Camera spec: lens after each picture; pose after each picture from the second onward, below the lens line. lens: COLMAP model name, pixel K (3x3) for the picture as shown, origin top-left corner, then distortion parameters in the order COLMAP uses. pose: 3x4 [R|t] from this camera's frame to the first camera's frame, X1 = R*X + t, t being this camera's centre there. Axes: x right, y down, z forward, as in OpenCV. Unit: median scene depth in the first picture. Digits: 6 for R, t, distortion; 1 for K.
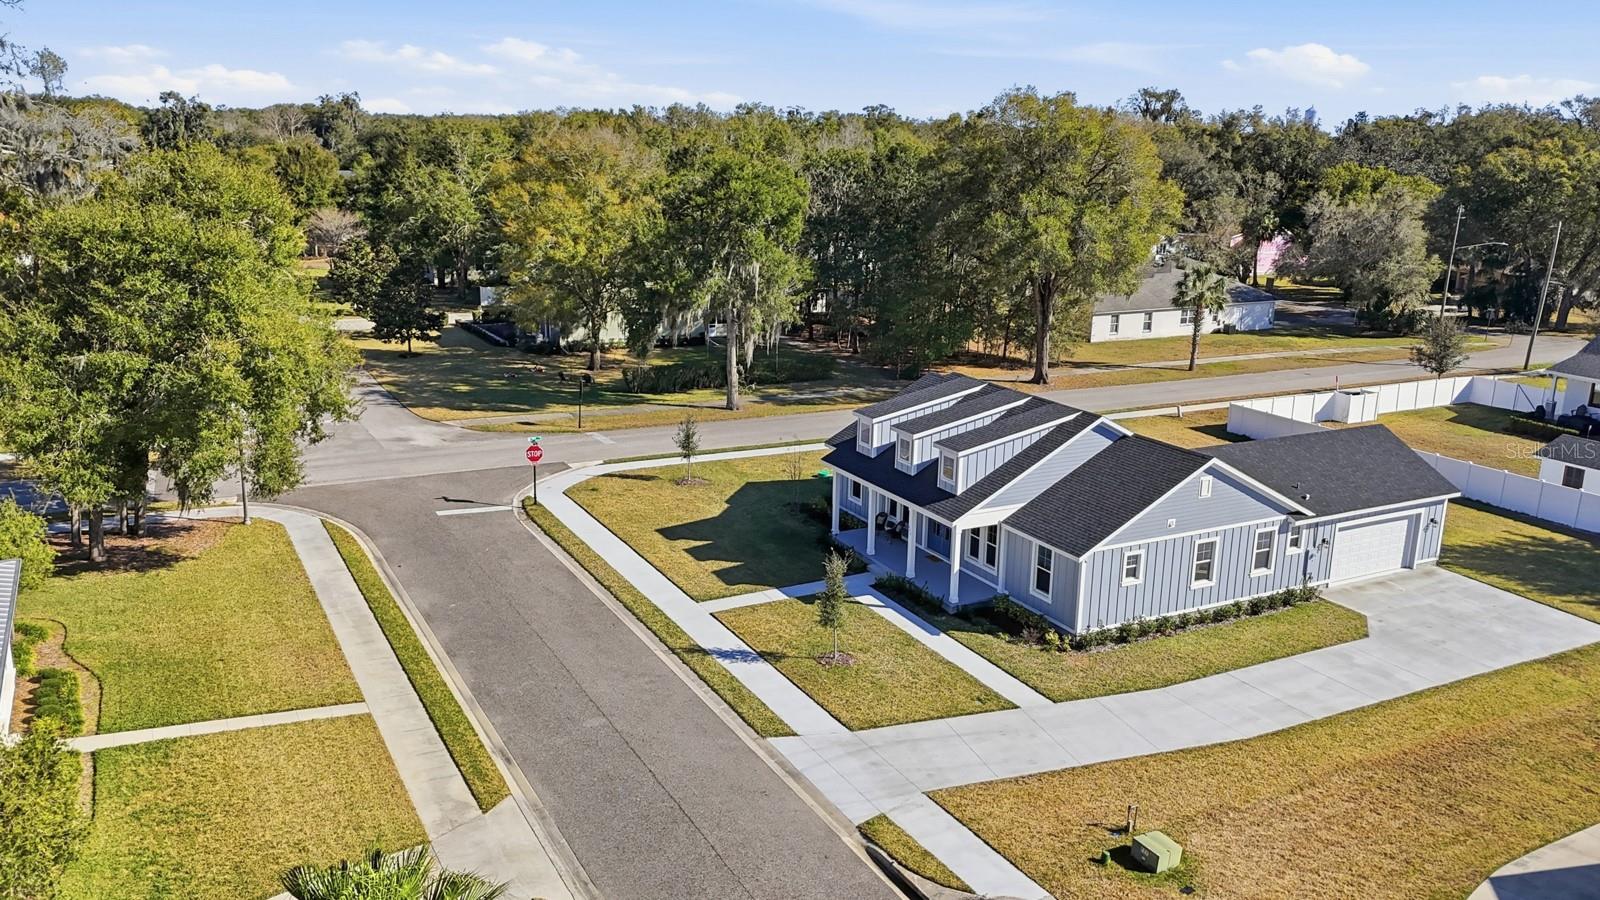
lens RADIAL K [[1241.7, 0, 800.0], [0, 1241.7, 450.0], [0, 0, 1]] dist [0.097479, -0.118267]
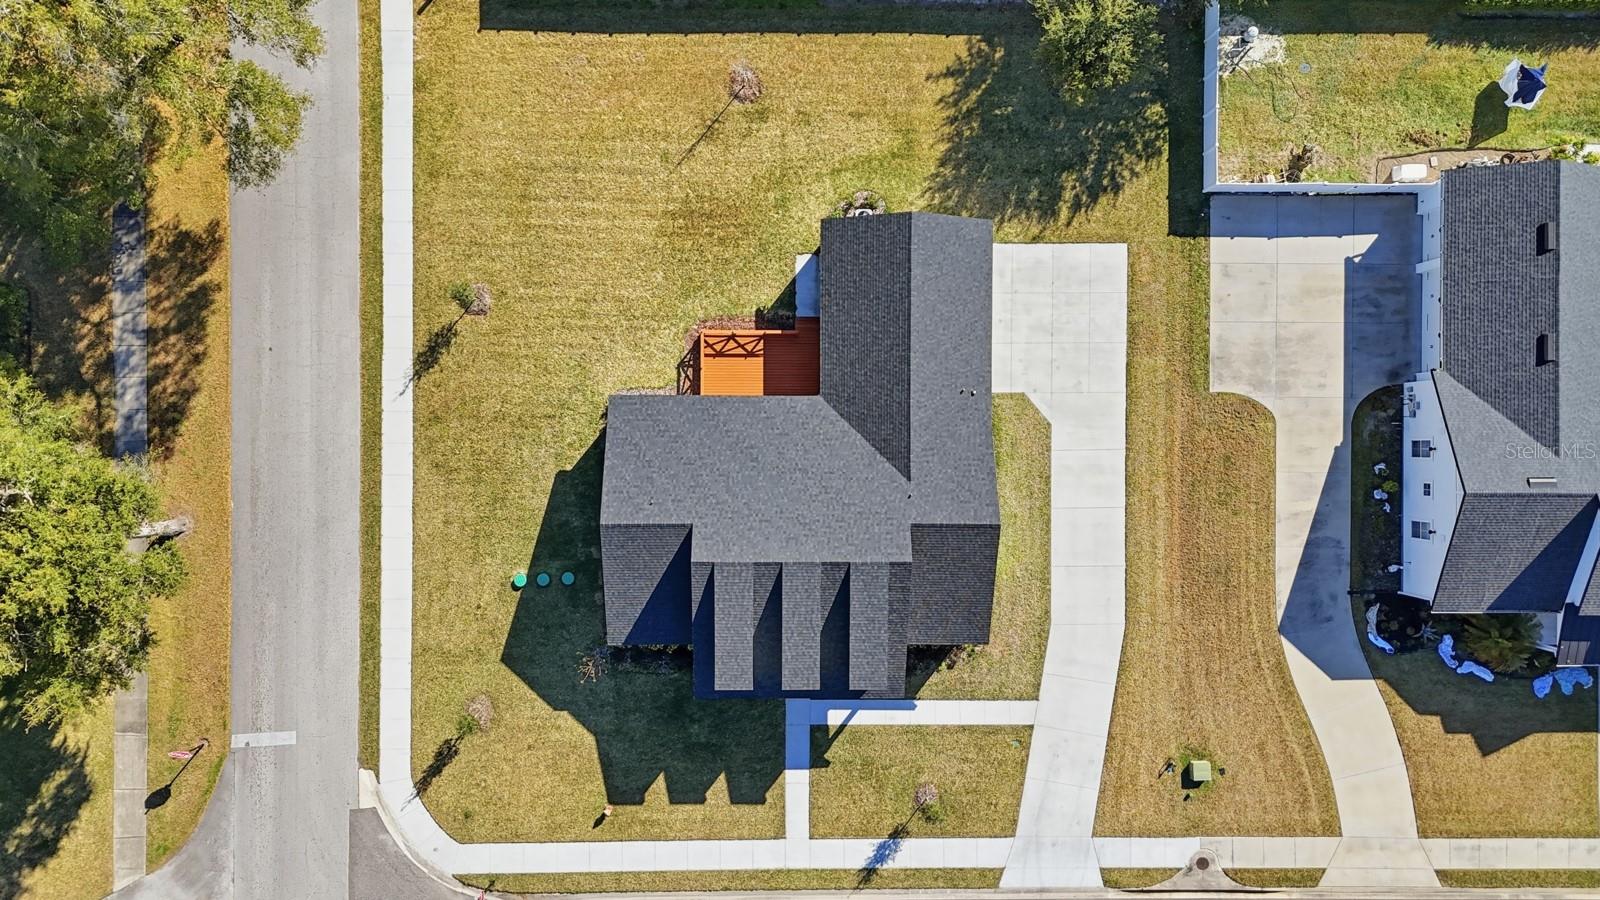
lens RADIAL K [[1175.6, 0, 800.0], [0, 1175.6, 450.0], [0, 0, 1]] dist [0.084043, -0.105547]
pose [[0.472352, -0.880951, -0.028442, 0.259876], [0.217657, 0.085313, 0.972290, -0.909033], [-0.854113, -0.465453, 0.232043, 0.716448]]
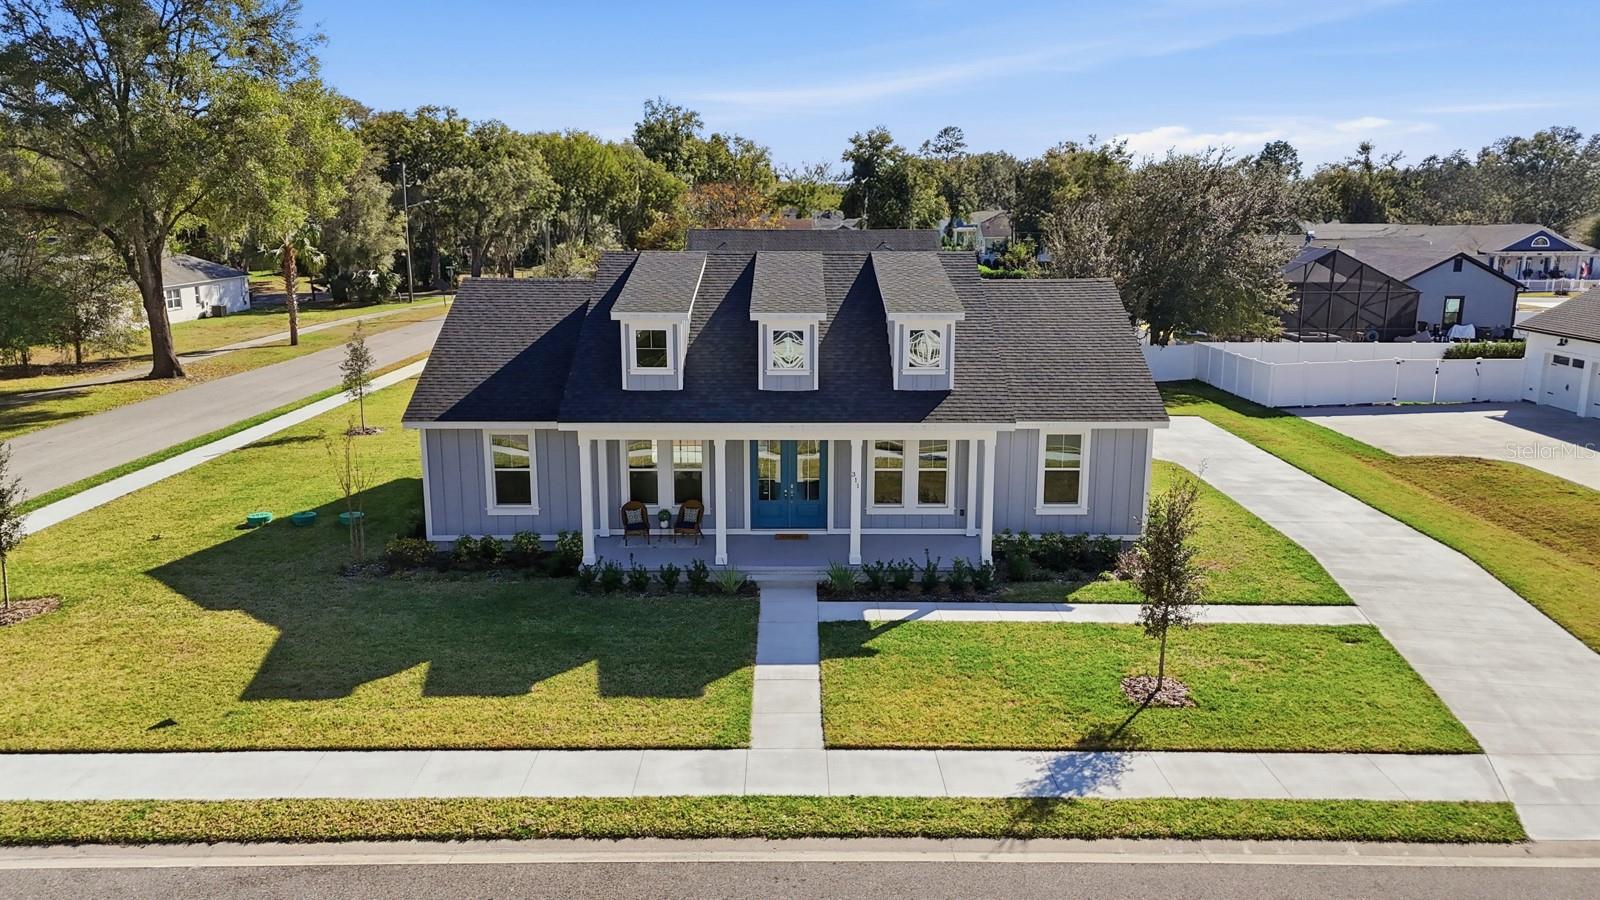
lens RADIAL K [[1175.6, 0, 800.0], [0, 1175.6, 450.0], [0, 0, 1]] dist [0.084043, -0.105547]
pose [[0.467020, -0.199723, 0.861396, -0.316097], [0.226811, 0.968623, 0.101616, -0.006995], [-0.854663, 0.147917, 0.497665, 0.627125]]
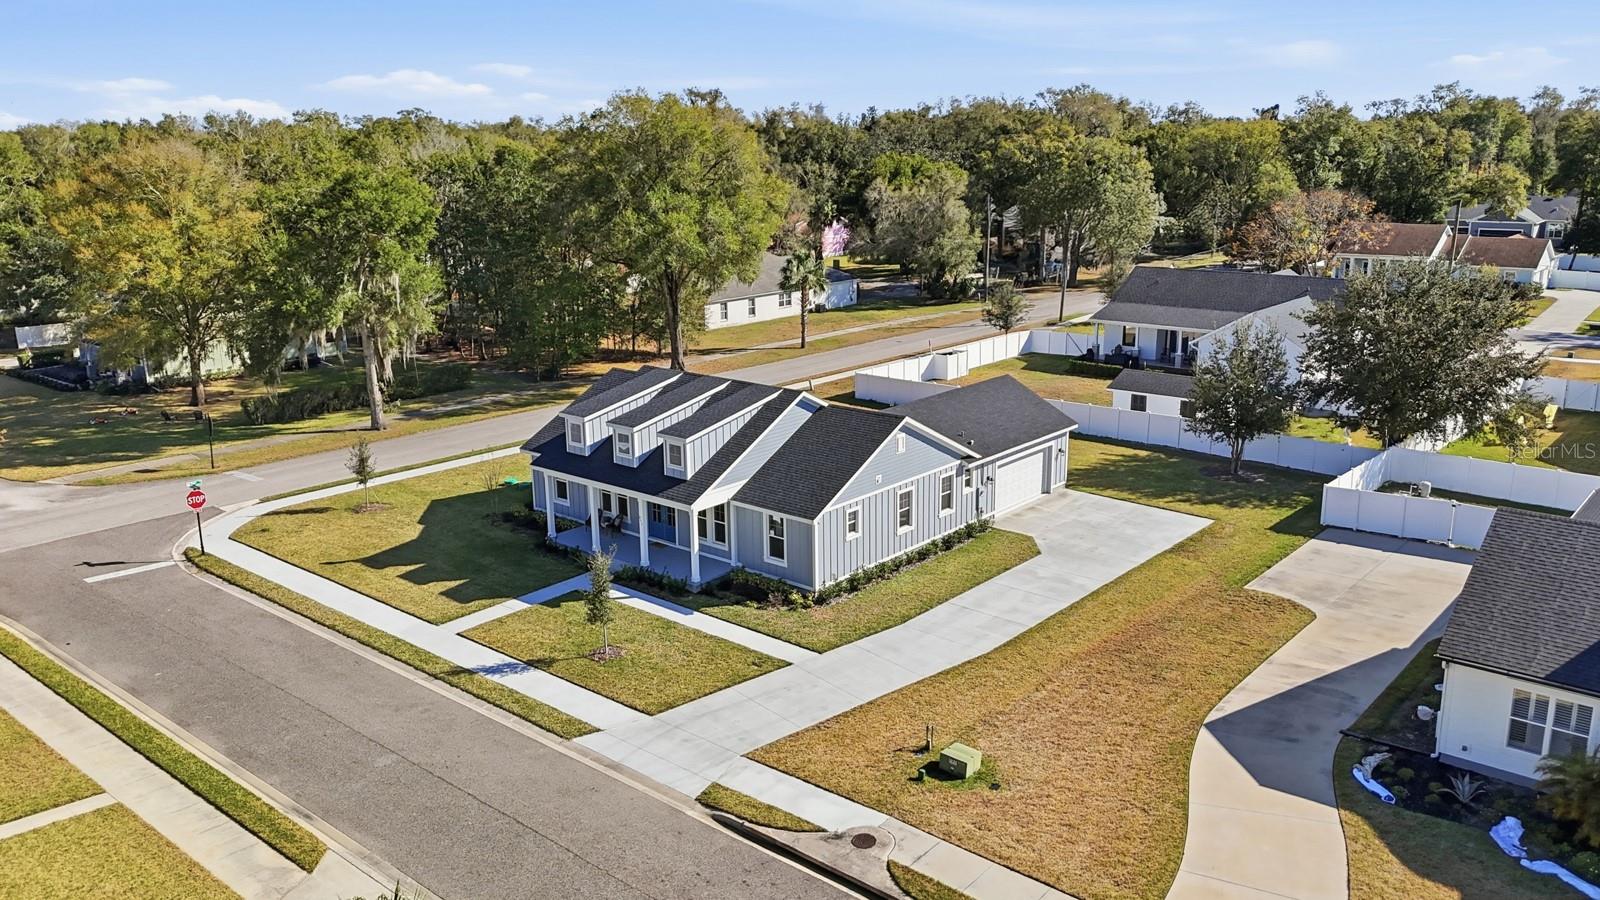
lens RADIAL K [[1224.0, 0, 800.0], [0, 1224.0, 450.0], [0, 0, 1]] dist [0.115890, -0.173717]
pose [[0.933417, -0.121722, 0.337516, -0.103363], [0.120738, 0.992394, 0.023990, -0.001413], [-0.337869, 0.018358, 0.941014, -0.002367]]
